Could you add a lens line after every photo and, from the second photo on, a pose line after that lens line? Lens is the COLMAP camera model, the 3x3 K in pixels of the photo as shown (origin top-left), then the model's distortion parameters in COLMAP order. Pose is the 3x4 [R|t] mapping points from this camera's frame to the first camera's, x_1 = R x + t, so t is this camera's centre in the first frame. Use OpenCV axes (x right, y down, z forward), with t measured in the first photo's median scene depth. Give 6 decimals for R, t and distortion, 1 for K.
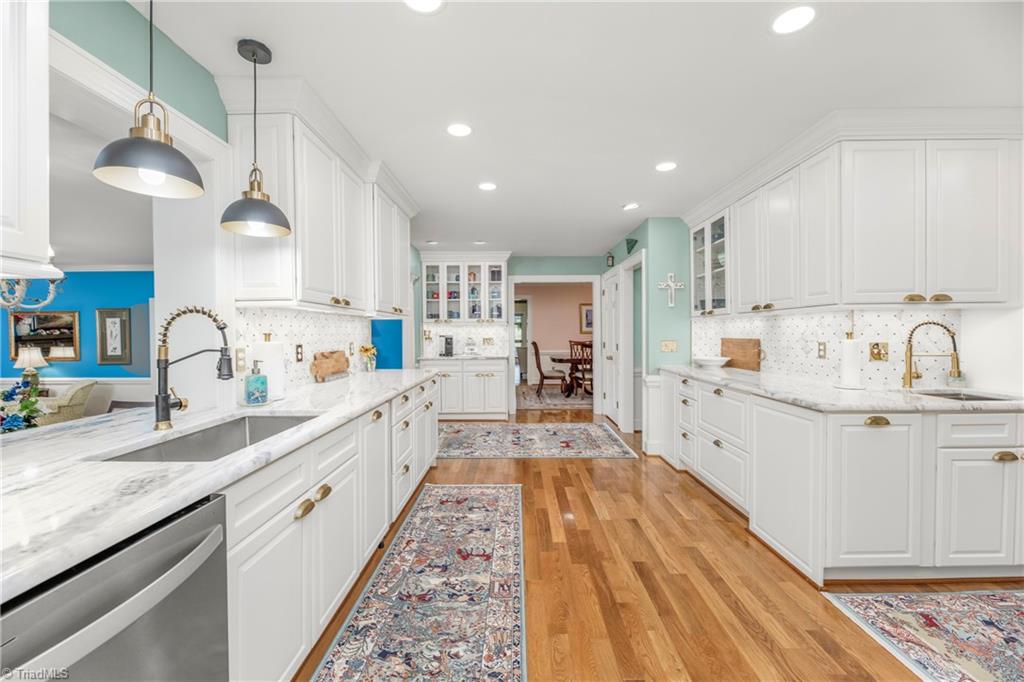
lens RADIAL K [[415.8, 0, 513.1], [0, 415.8, 337.0], [0, 0, 1]] dist [-0.000683, -0.003943]
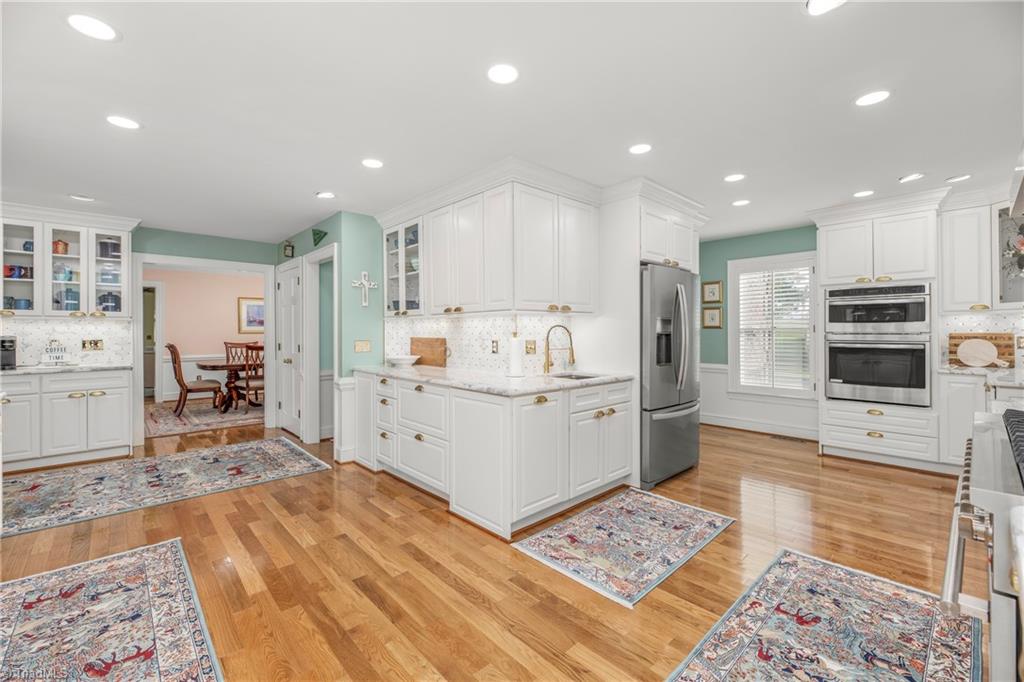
lens RADIAL K [[428.6, 0, 510.7], [0, 428.6, 329.6], [0, 0, 1]] dist [0.000347, -0.003773]
pose [[0.729873, 0.005934, 0.683557, -0.082238], [0.005931, 0.999870, -0.015013, -0.000004], [-0.683557, 0.015012, 0.729743, 0.042120]]
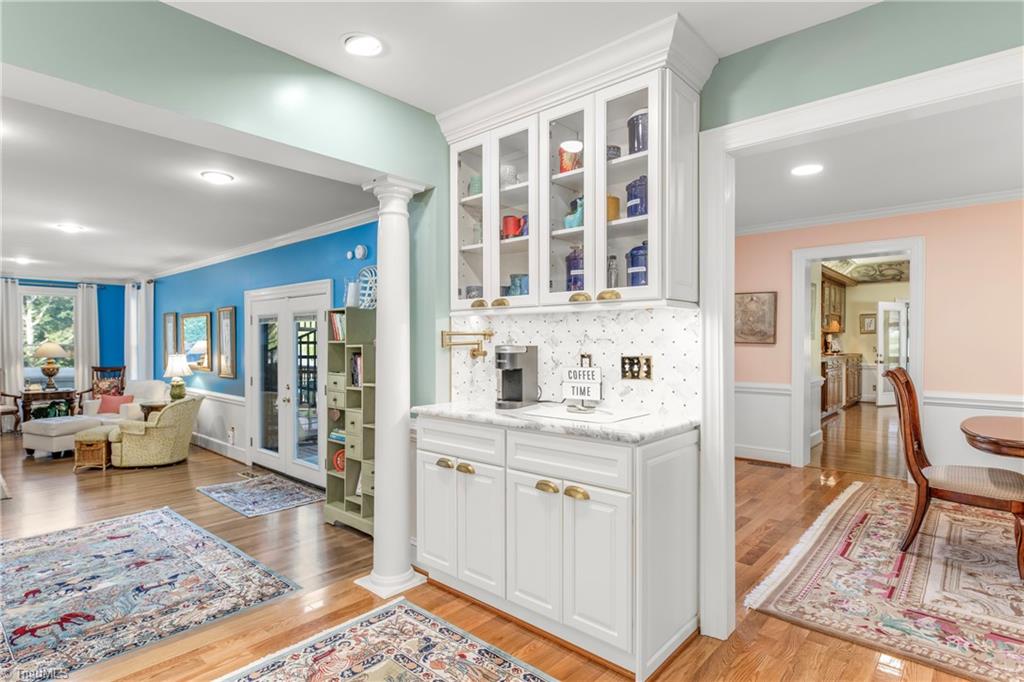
lens RADIAL K [[537.3, 0, 512.0], [0, 537.3, 341.0], [0, 0, 1]] dist [0.002217, 0.000487]
pose [[0.754207, 0.006506, -0.656604, 0.278170], [-0.009792, 0.999951, -0.001339, -0.015925], [0.656563, 0.007440, 0.754234, 1.386053]]
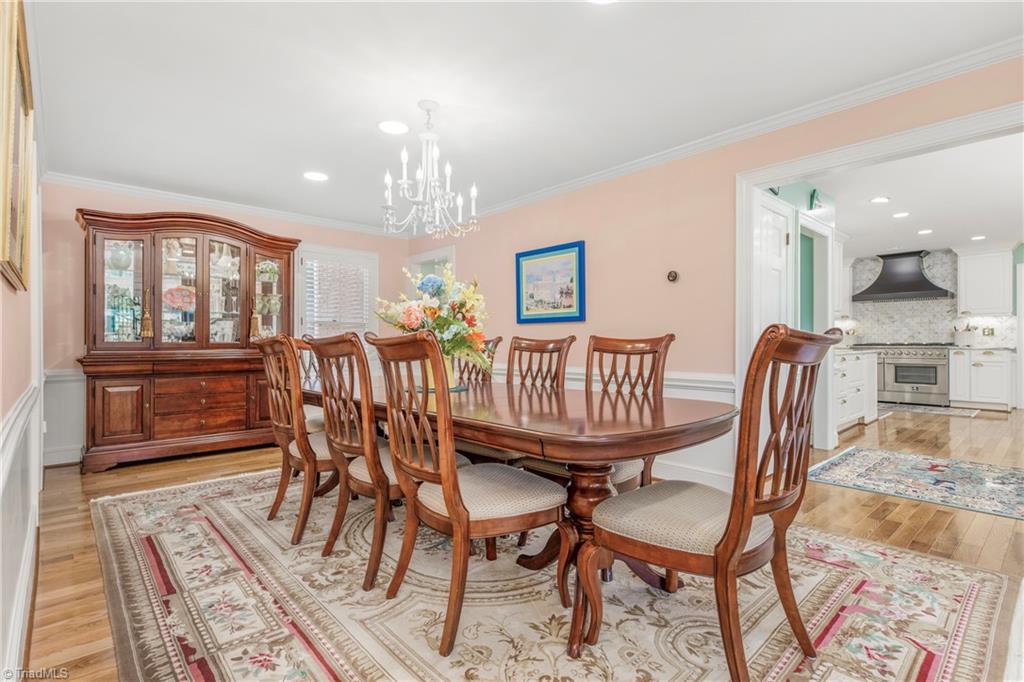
lens RADIAL K [[492.8, 0, 512.0], [0, 492.8, 341.0], [0, 0, 1]] dist [0.011303, 0.000071]
pose [[-0.679079, 0.007773, 0.734024, -0.005317], [0.015531, 0.999872, 0.003781, 0.036113], [-0.733901, 0.013967, -0.679113, 3.244576]]
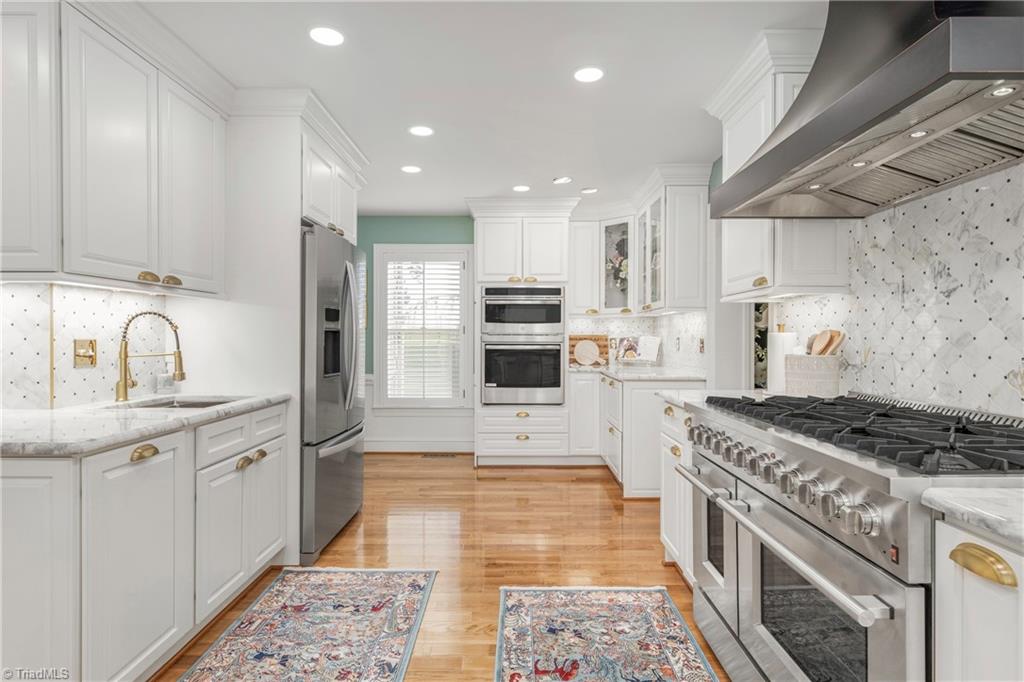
lens RADIAL K [[537.3, 0, 512.0], [0, 537.3, 341.0], [0, 0, 1]] dist [0.002217, 0.000487]
pose [[0.001558, 0.000502, 0.999999, 0.011023], [0.007340, 0.999973, -0.000513, 0.019060], [-0.999972, 0.007340, 0.001554, 0.266175]]
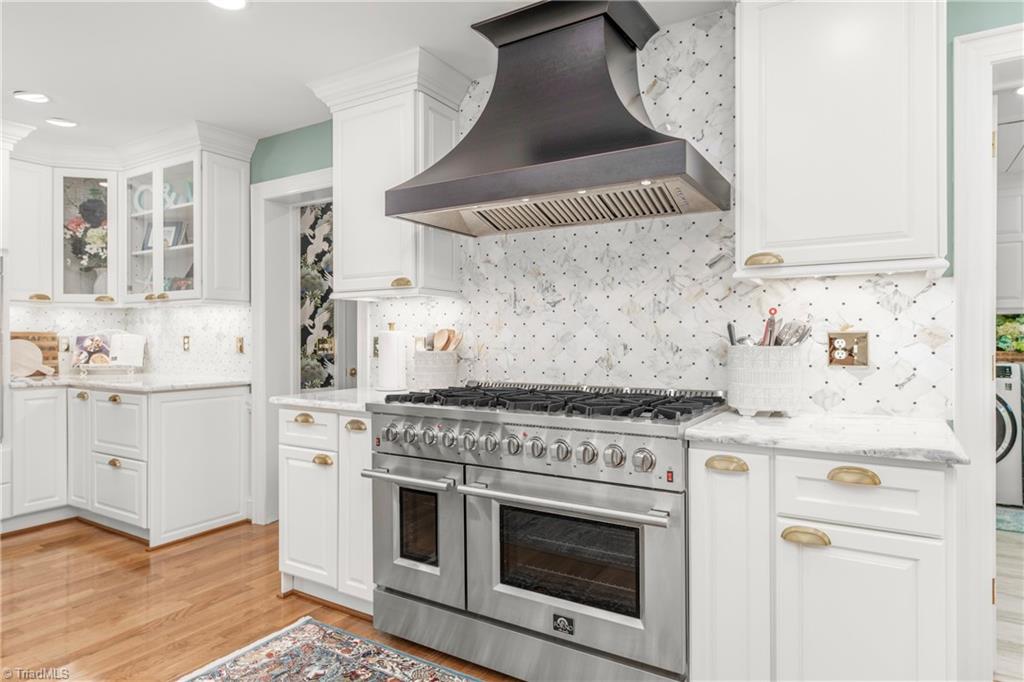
lens RADIAL K [[601.3, 0, 510.4], [0, 601.3, 336.9], [0, 0, 1]] dist [0.004602, 0.000490]
pose [[-0.853603, 0.005969, 0.520889, 0.174150], [0.010533, 0.999928, 0.005802, 0.014711], [-0.520817, 0.010439, -0.853604, 0.595888]]
